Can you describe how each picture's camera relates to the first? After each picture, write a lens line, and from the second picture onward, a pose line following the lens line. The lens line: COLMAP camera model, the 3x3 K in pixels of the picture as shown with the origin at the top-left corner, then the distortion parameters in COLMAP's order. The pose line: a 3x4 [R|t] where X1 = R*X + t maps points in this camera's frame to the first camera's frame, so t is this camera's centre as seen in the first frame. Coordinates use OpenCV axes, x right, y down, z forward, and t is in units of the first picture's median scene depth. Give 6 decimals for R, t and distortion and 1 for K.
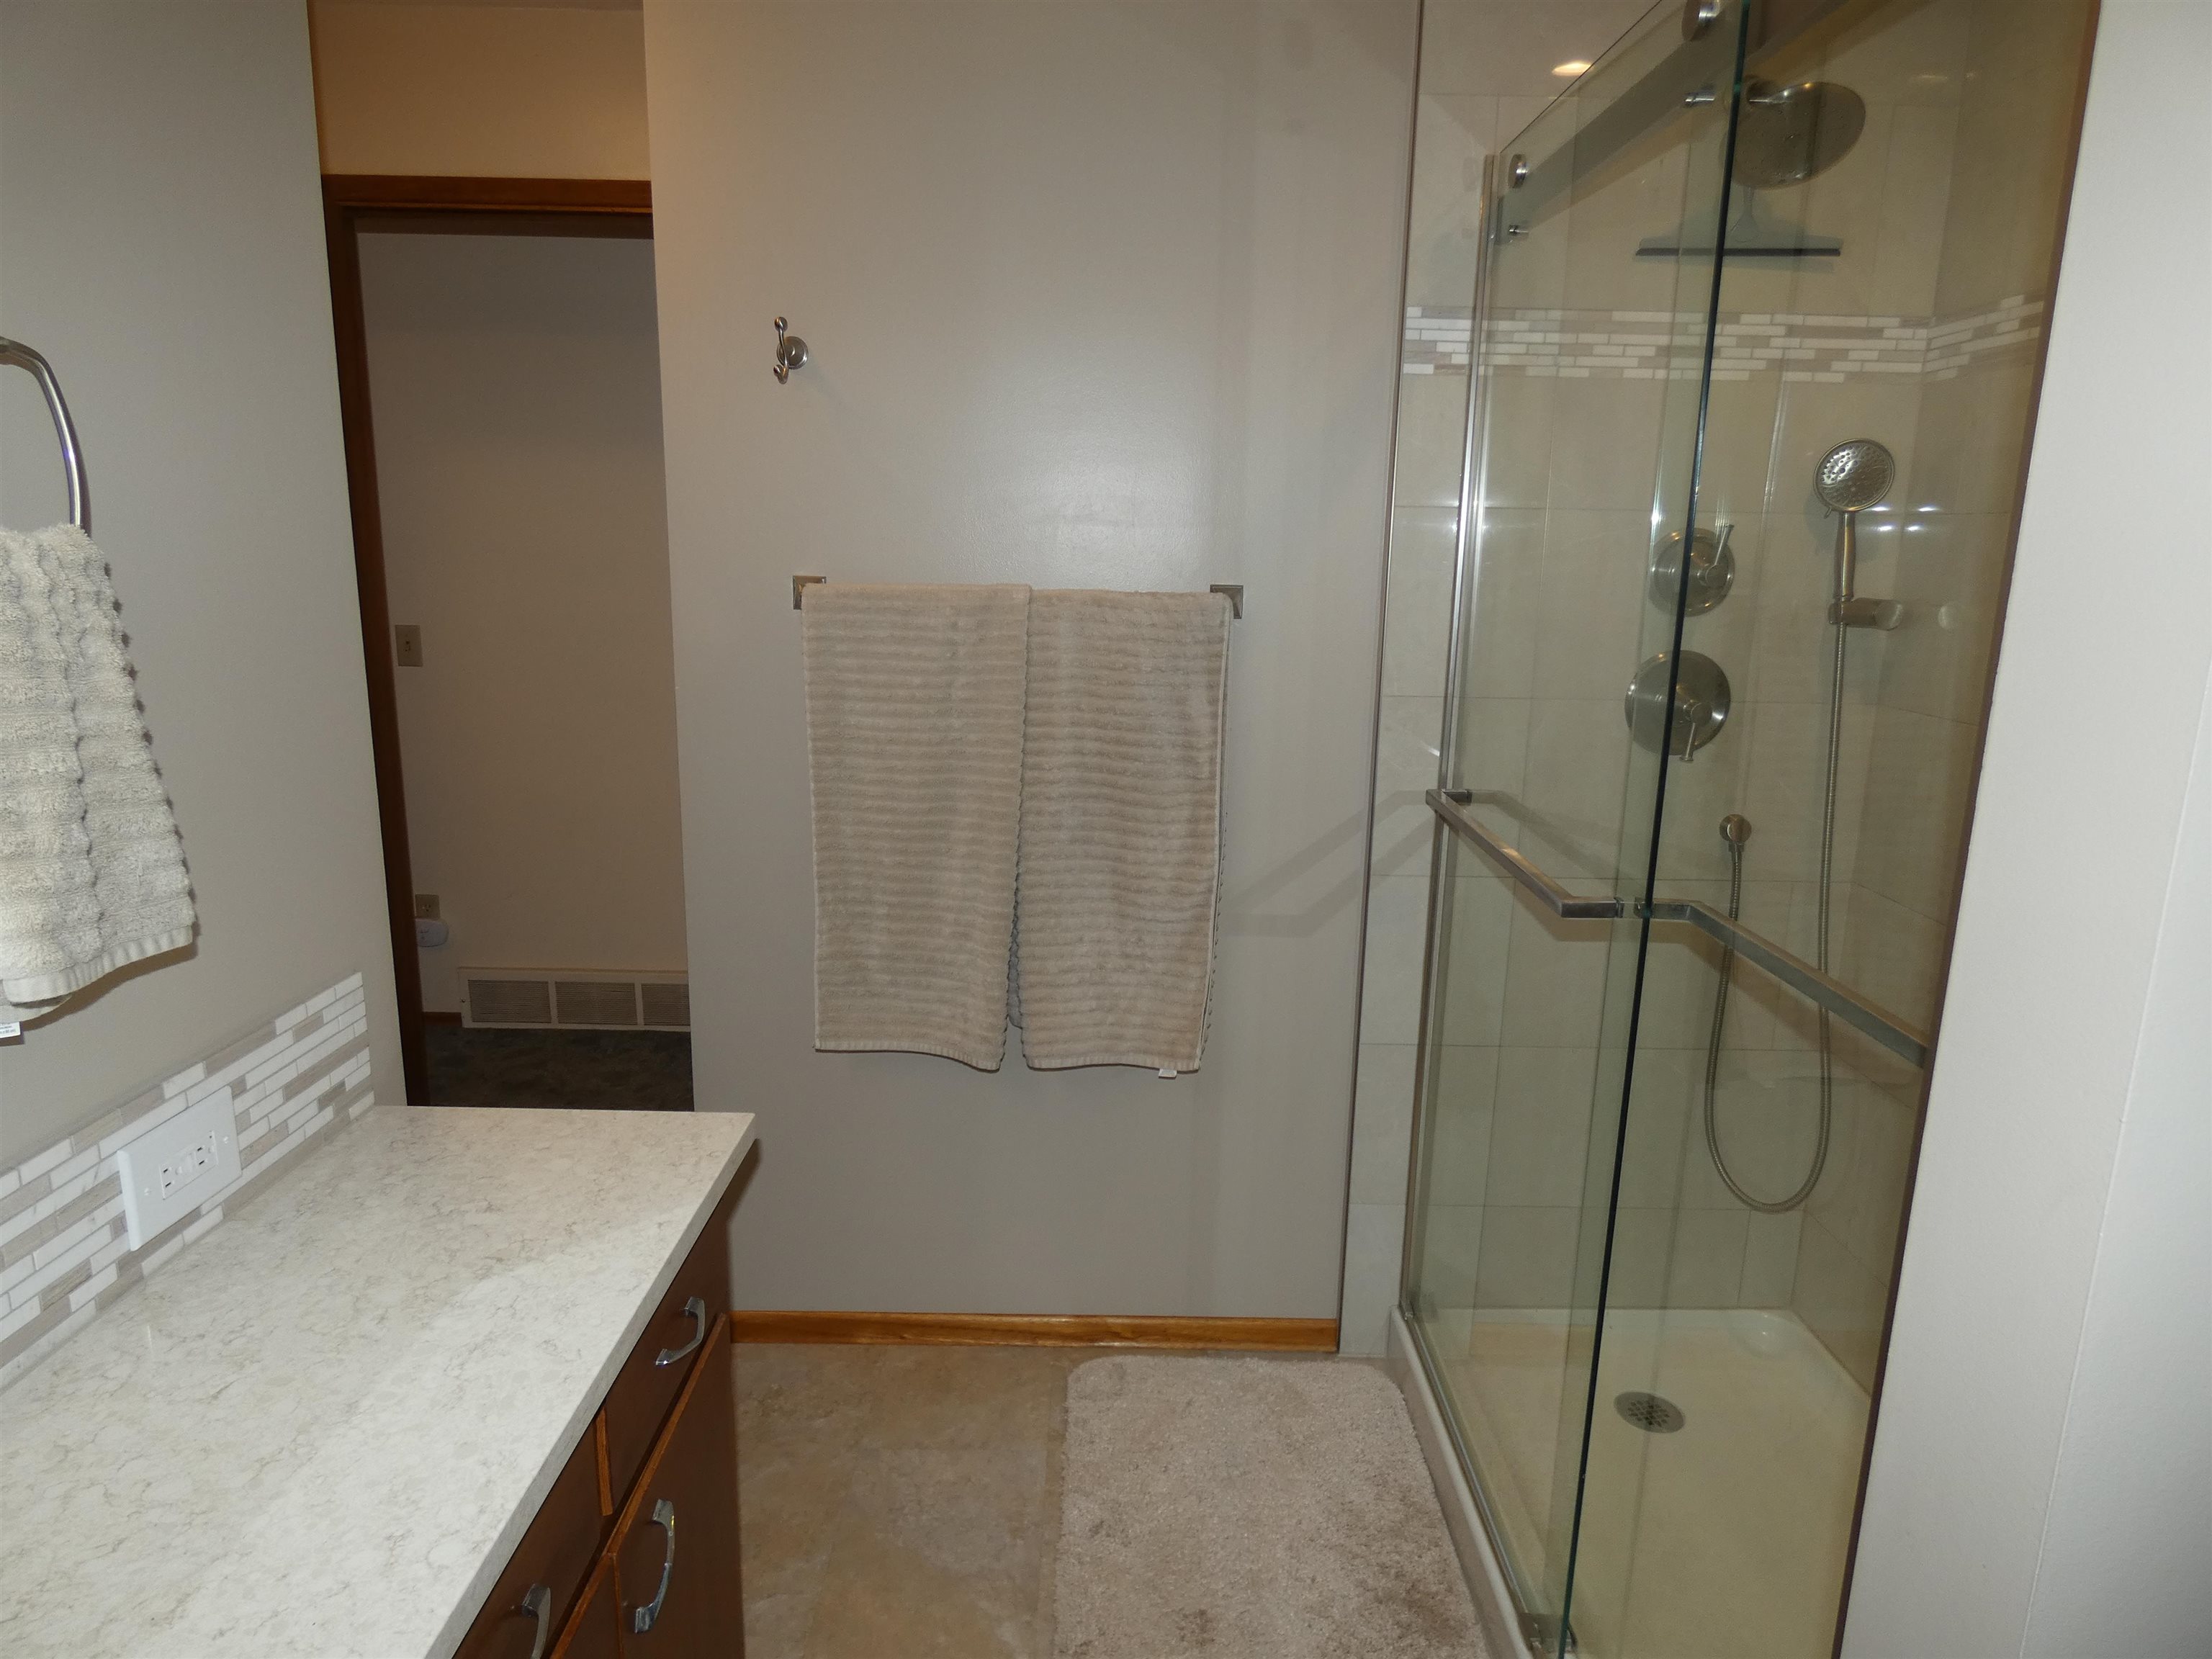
lens RADIAL K [[1317.7, 0, 1104.5], [0, 1317.7, 830.4], [0, 0, 1]] dist [-0.003514, -0.002018]
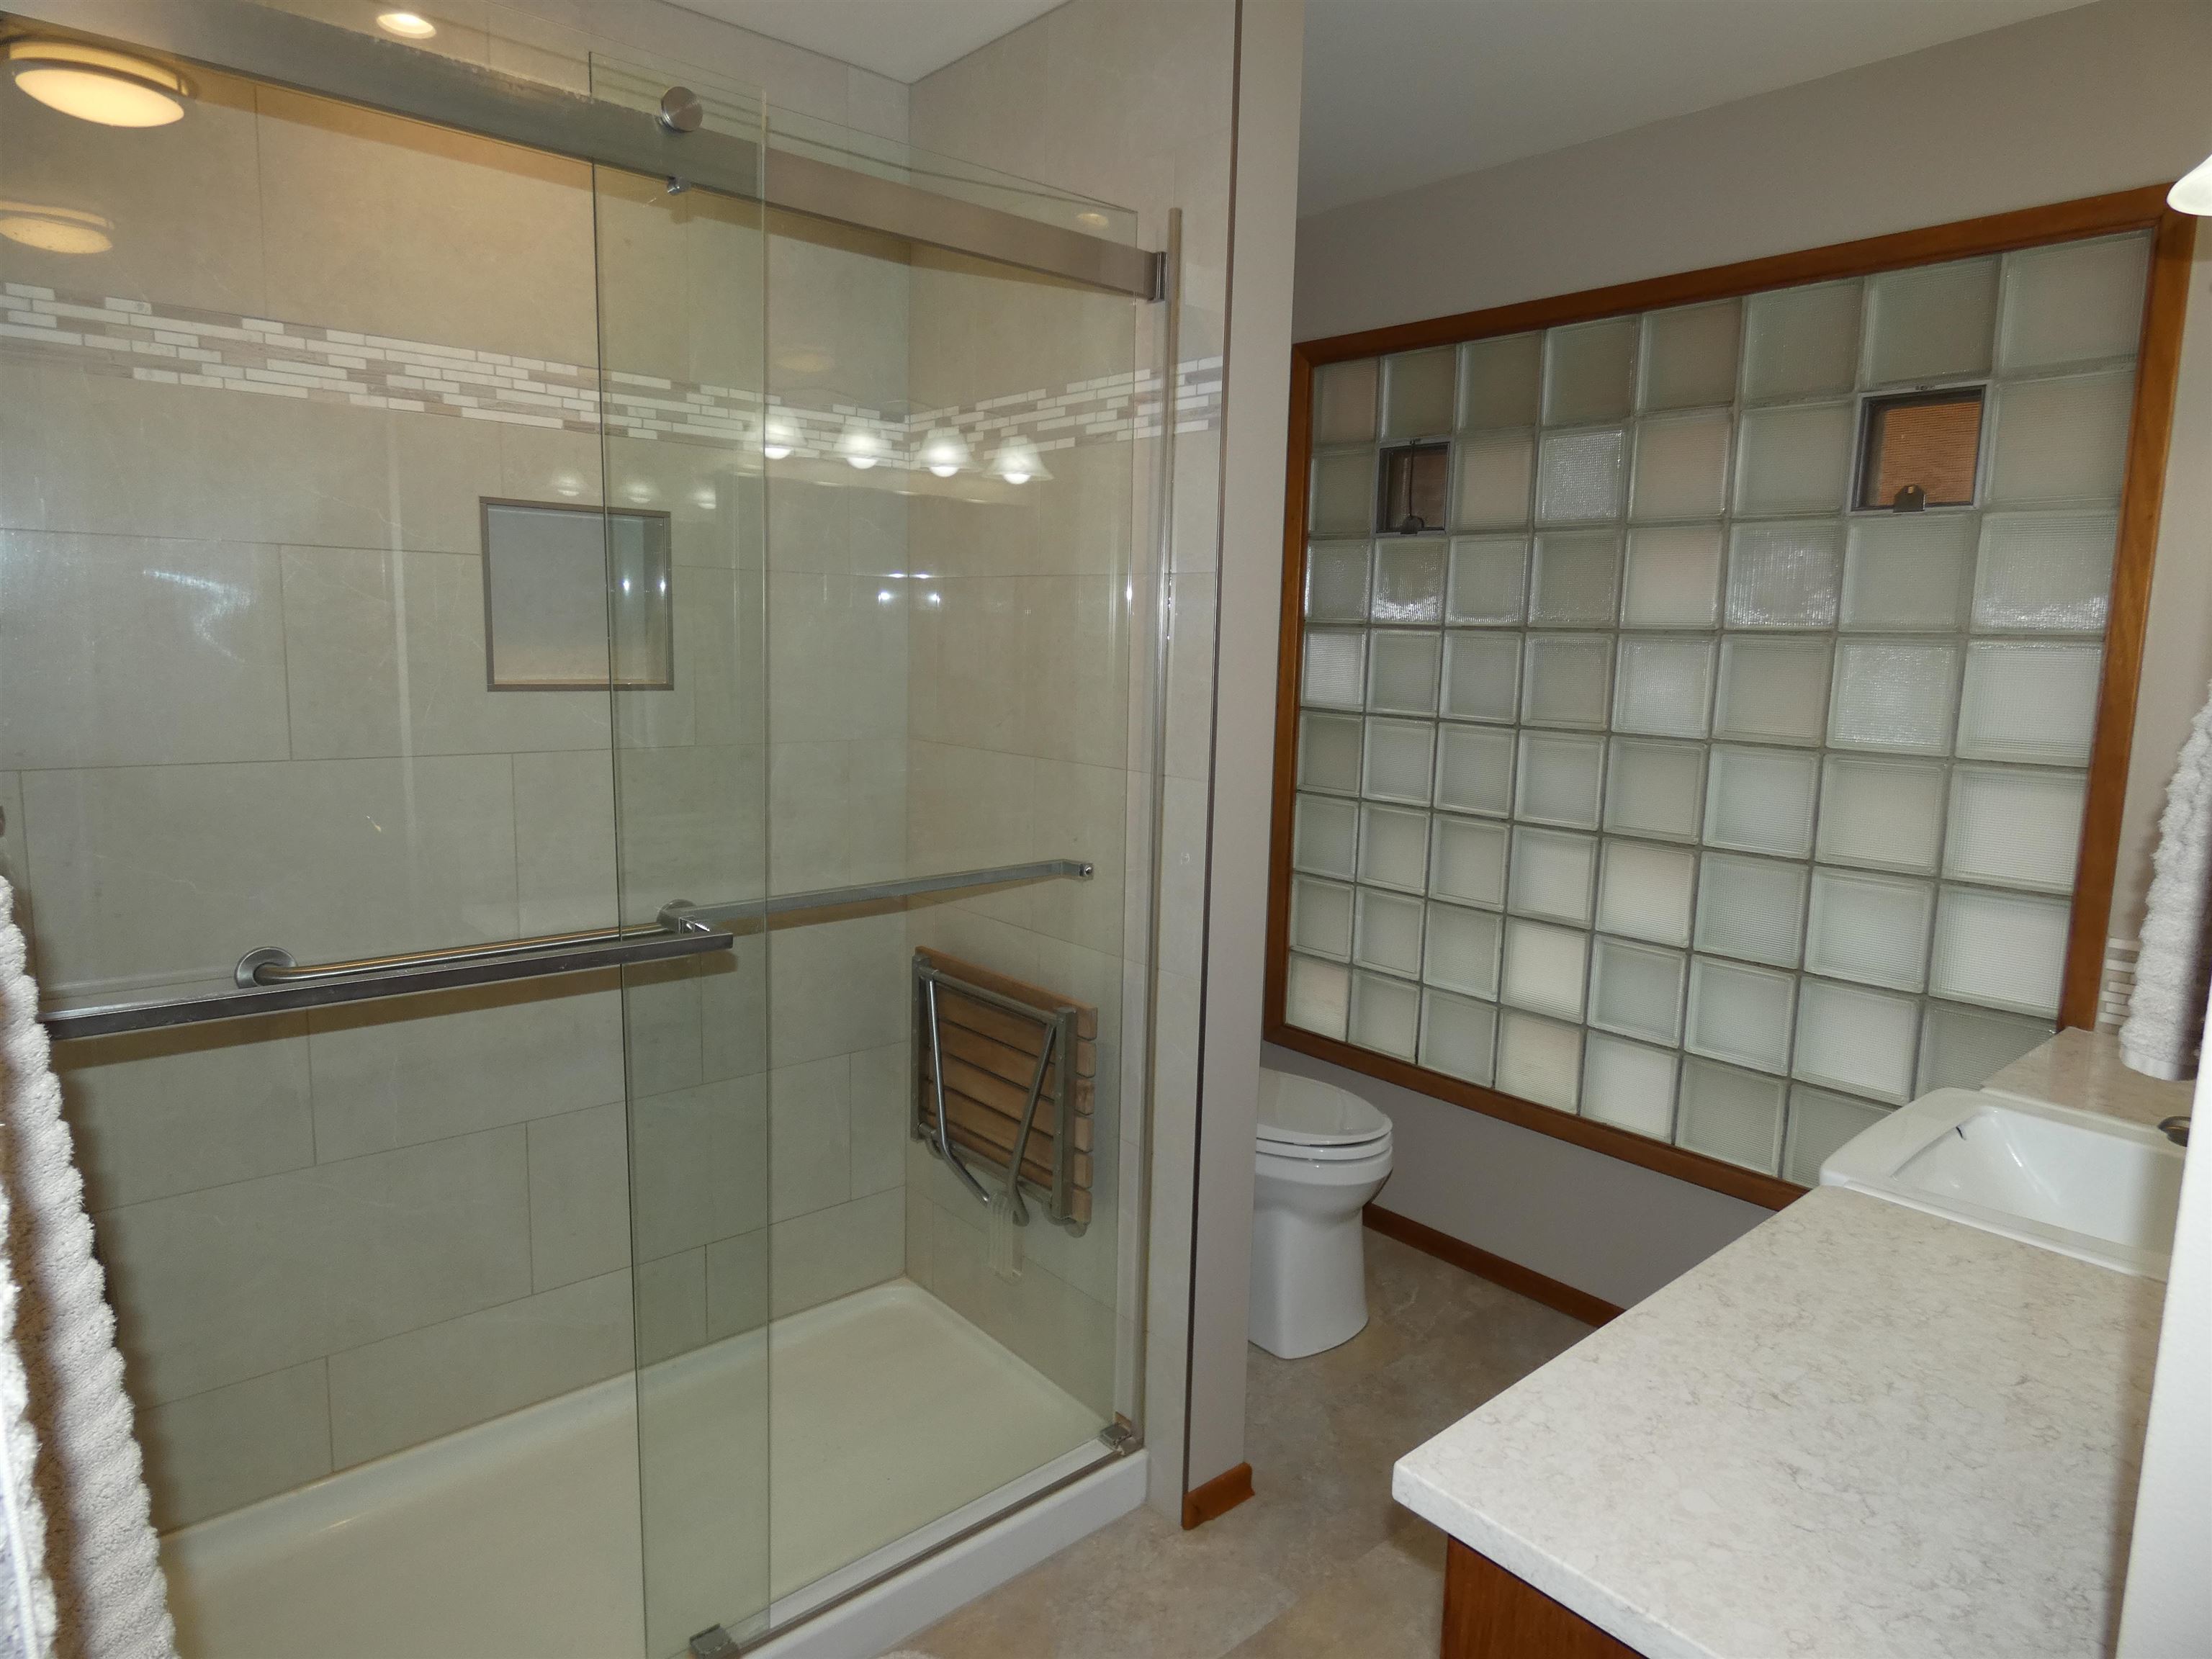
lens RADIAL K [[1317.7, 0, 1105.9], [0, 1317.7, 823.8], [0, 0, 1]] dist [-0.003514, -0.002018]
pose [[-0.656722, -0.139320, 0.741152, -0.762227], [0.115215, 0.952714, 0.281179, -0.360054], [-0.745280, 0.270048, -0.609616, 1.764152]]
